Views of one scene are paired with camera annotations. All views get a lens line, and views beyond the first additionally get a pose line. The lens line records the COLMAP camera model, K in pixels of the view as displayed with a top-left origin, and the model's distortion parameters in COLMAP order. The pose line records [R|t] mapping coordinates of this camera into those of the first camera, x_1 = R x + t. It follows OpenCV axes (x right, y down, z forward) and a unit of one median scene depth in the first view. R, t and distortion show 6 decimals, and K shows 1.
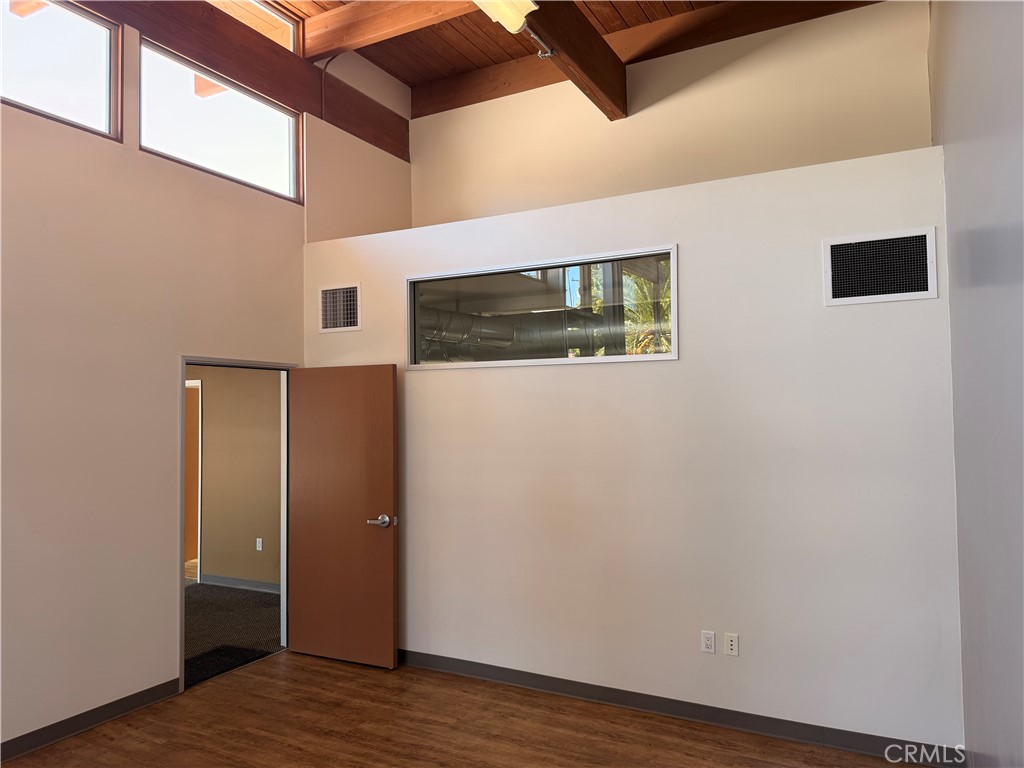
lens RADIAL K [[725.4, 0, 513.6], [0, 725.4, 389.2], [0, 0, 1]] dist [0.026948, -0.028959]
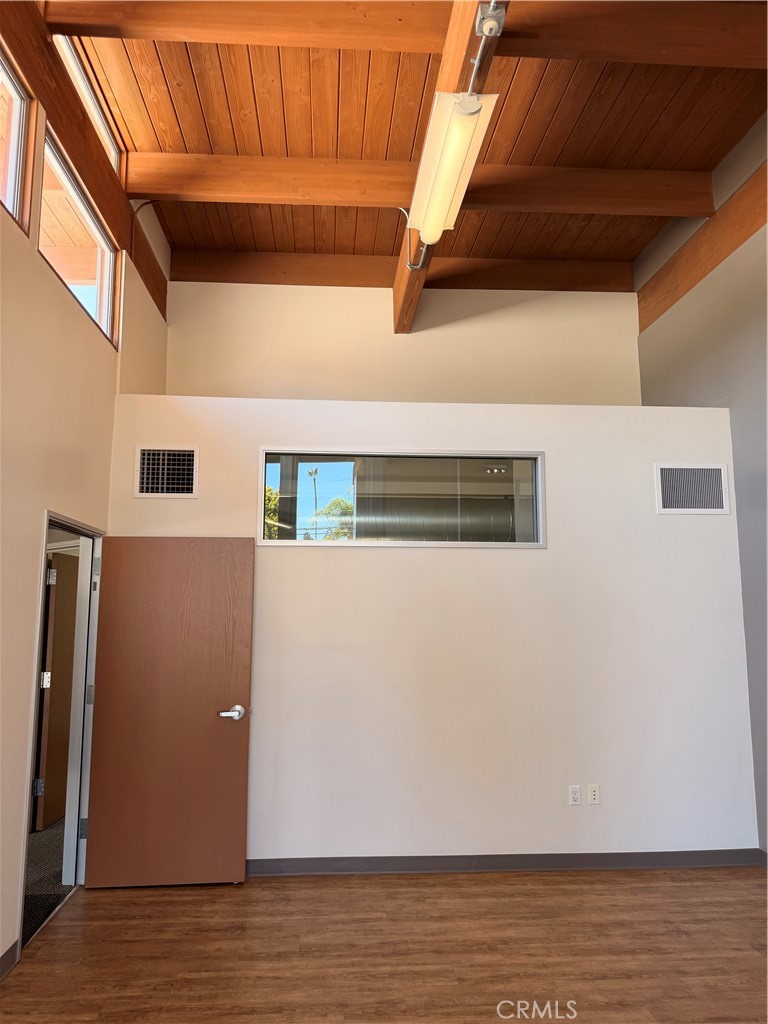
lens RADIAL K [[725.4, 0, 377.1], [0, 725.4, 510.7], [0, 0, 1]] dist [0.026948, -0.028959]
pose [[0.846698, 0.083462, 0.525486, -0.627163], [-0.026108, 0.992948, -0.115642, 0.040957], [-0.531432, 0.084194, 0.842906, 0.153883]]
